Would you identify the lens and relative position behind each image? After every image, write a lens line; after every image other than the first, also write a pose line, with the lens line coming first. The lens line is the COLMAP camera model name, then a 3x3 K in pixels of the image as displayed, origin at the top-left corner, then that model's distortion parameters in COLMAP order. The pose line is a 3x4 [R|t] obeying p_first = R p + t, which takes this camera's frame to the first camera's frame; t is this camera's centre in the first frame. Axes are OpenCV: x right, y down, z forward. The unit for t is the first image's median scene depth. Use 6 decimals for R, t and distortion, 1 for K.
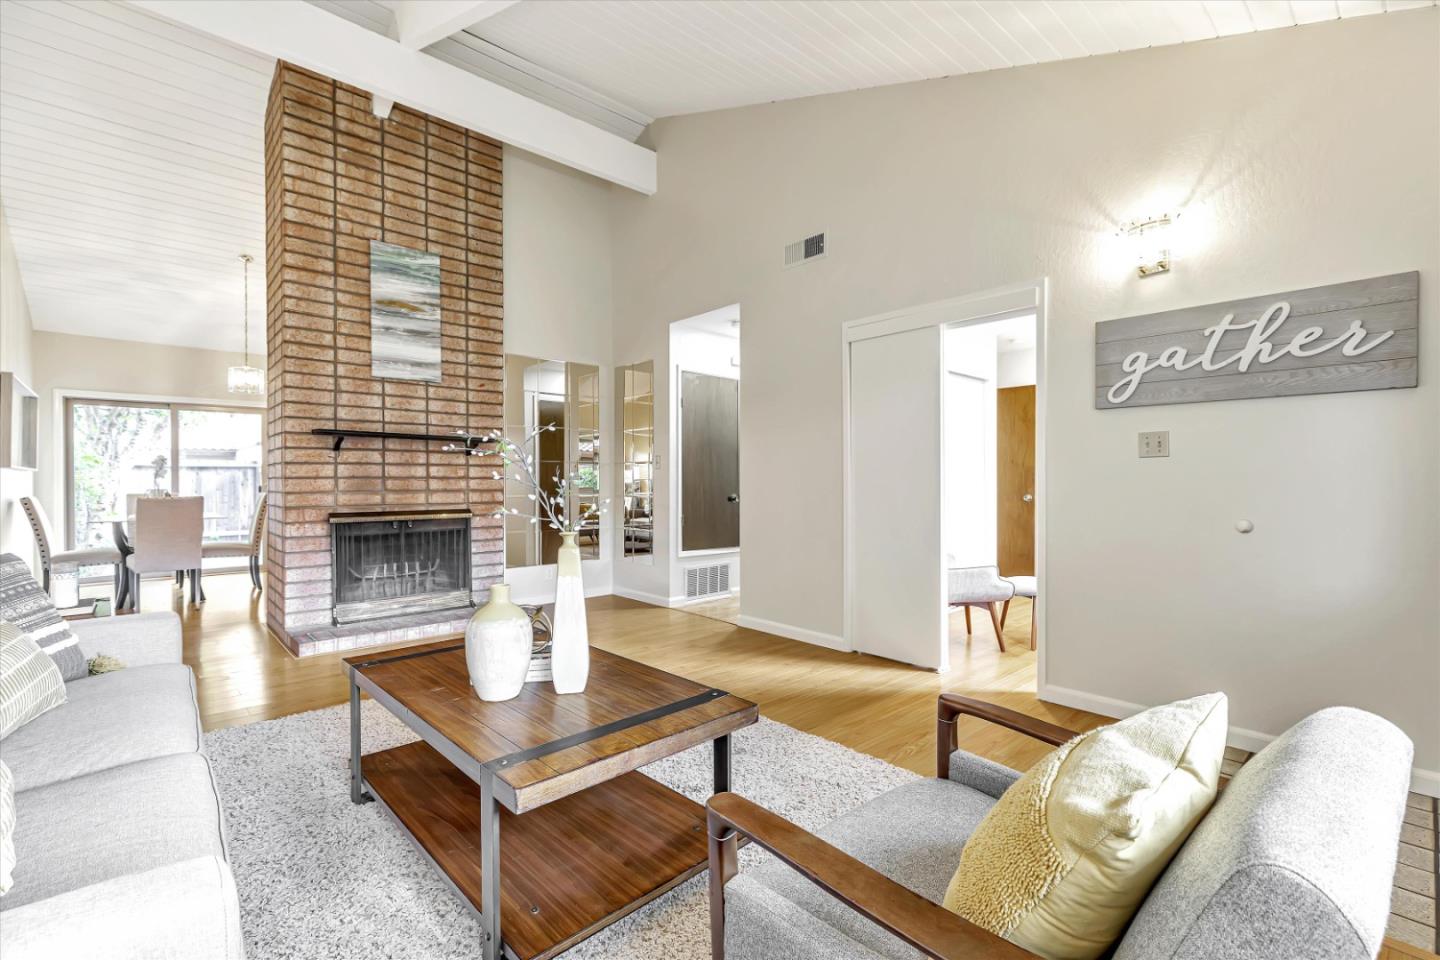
lens RADIAL K [[642.1, 0, 725.1], [0, 642.1, 476.9], [0, 0, 1]] dist [0.009923, -0.001919]
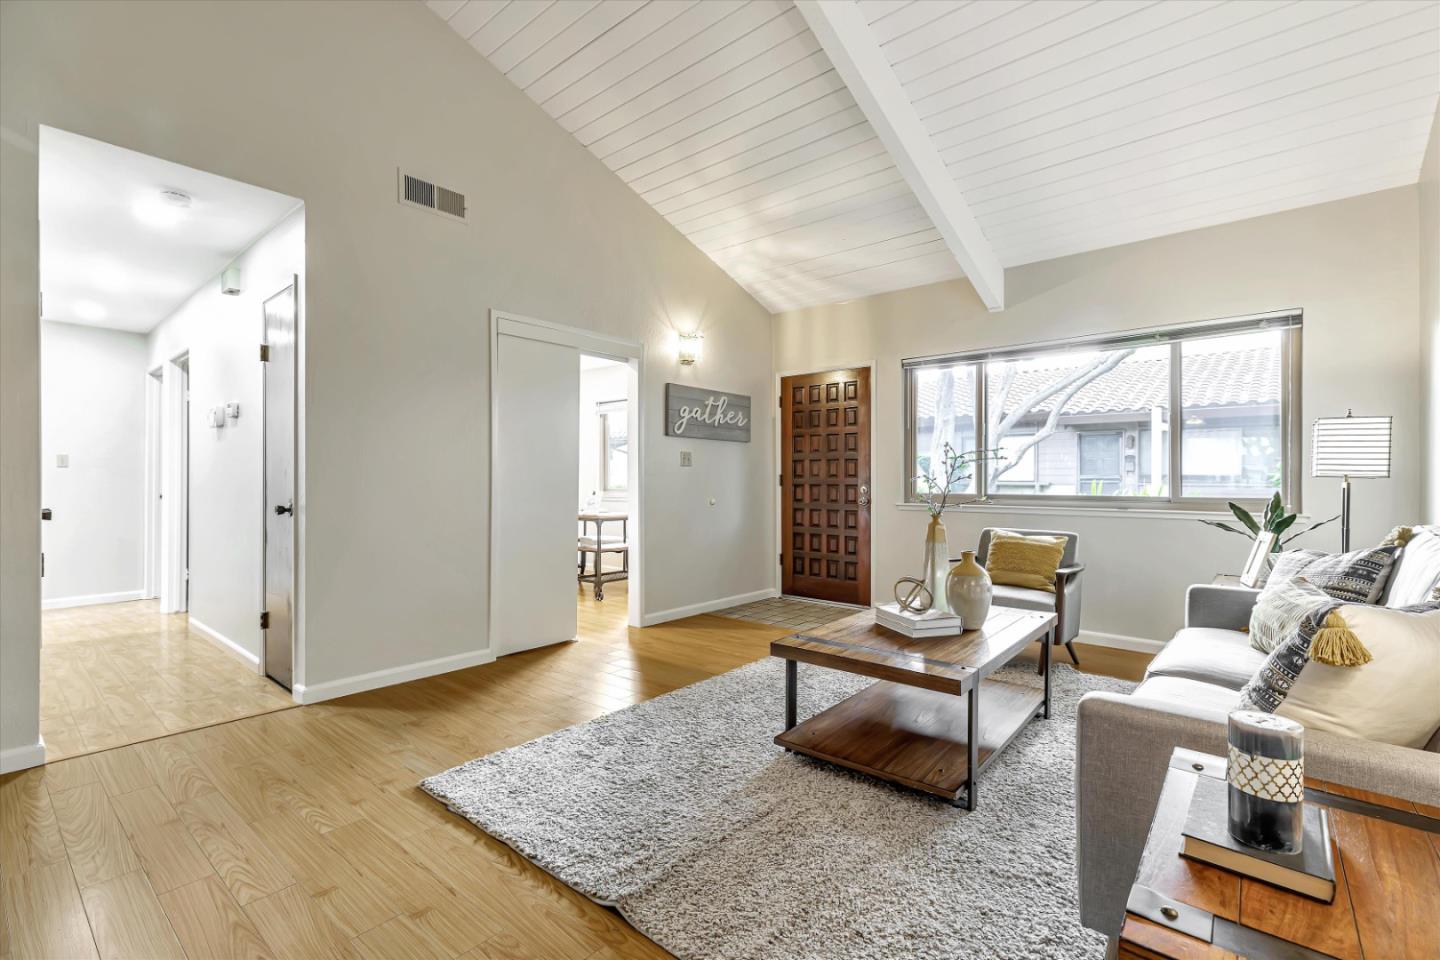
lens RADIAL K [[642.1, 0, 720.1], [0, 642.1, 474.6], [0, 0, 1]] dist [0.009923, -0.001919]
pose [[-0.121987, 0.009360, 0.992488, -1.111542], [-0.004990, 0.999937, -0.010043, 0.010556], [-0.992519, -0.006178, -0.121933, 1.117706]]
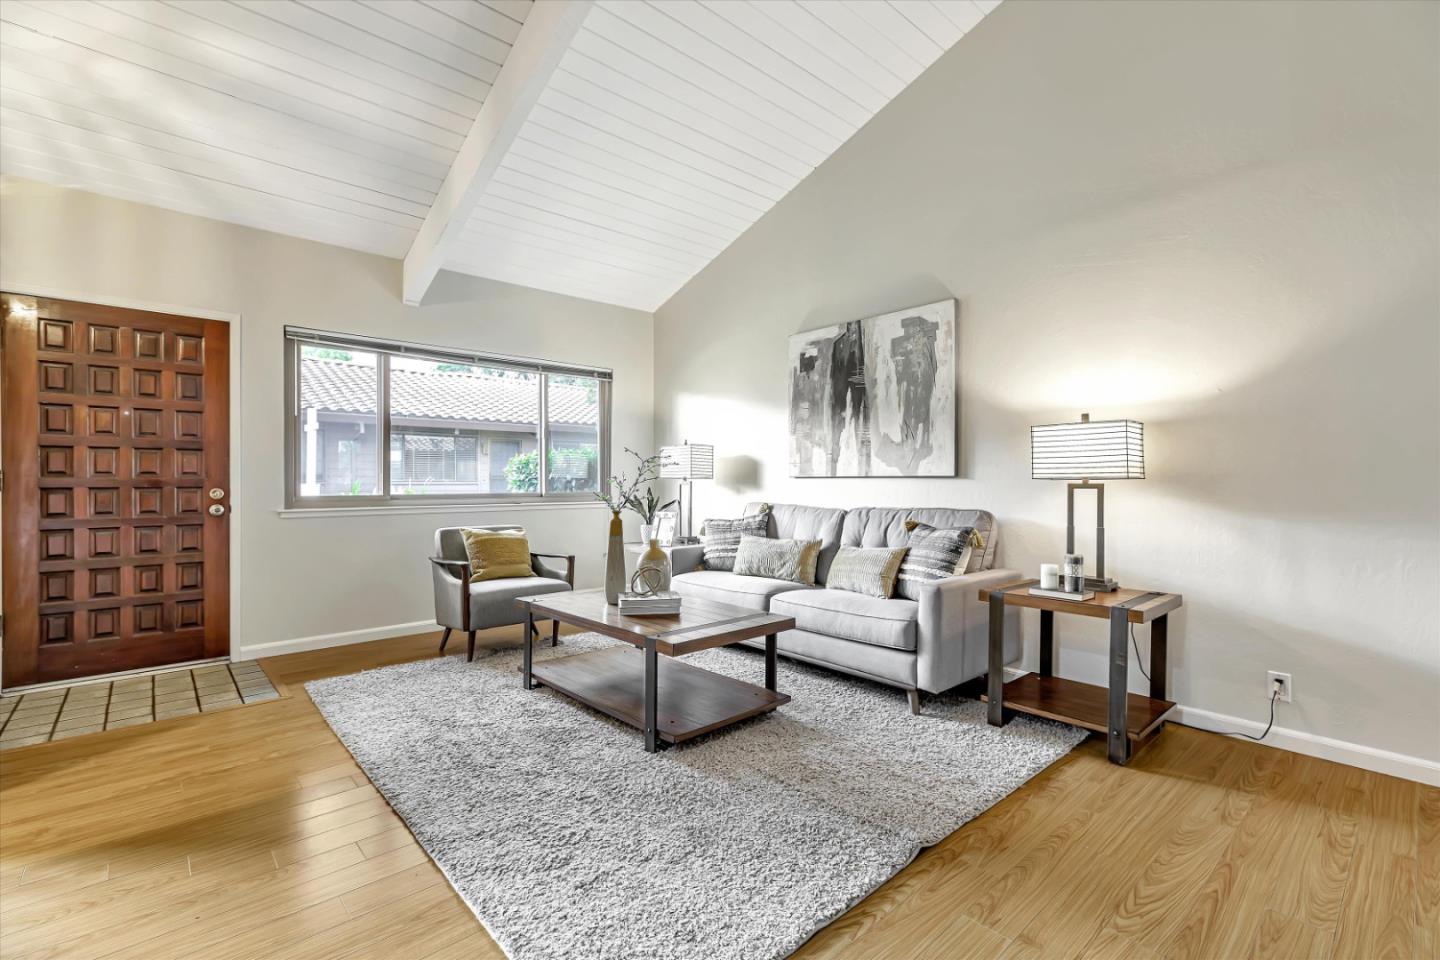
lens RADIAL K [[642.1, 0, 716.2], [0, 642.1, 484.5], [0, 0, 1]] dist [0.009923, -0.001919]
pose [[-0.999761, -0.001137, 0.021826, -0.368790], [-0.001010, 0.999983, 0.005799, 0.005697], [-0.021833, 0.005776, -0.999745, 1.777618]]
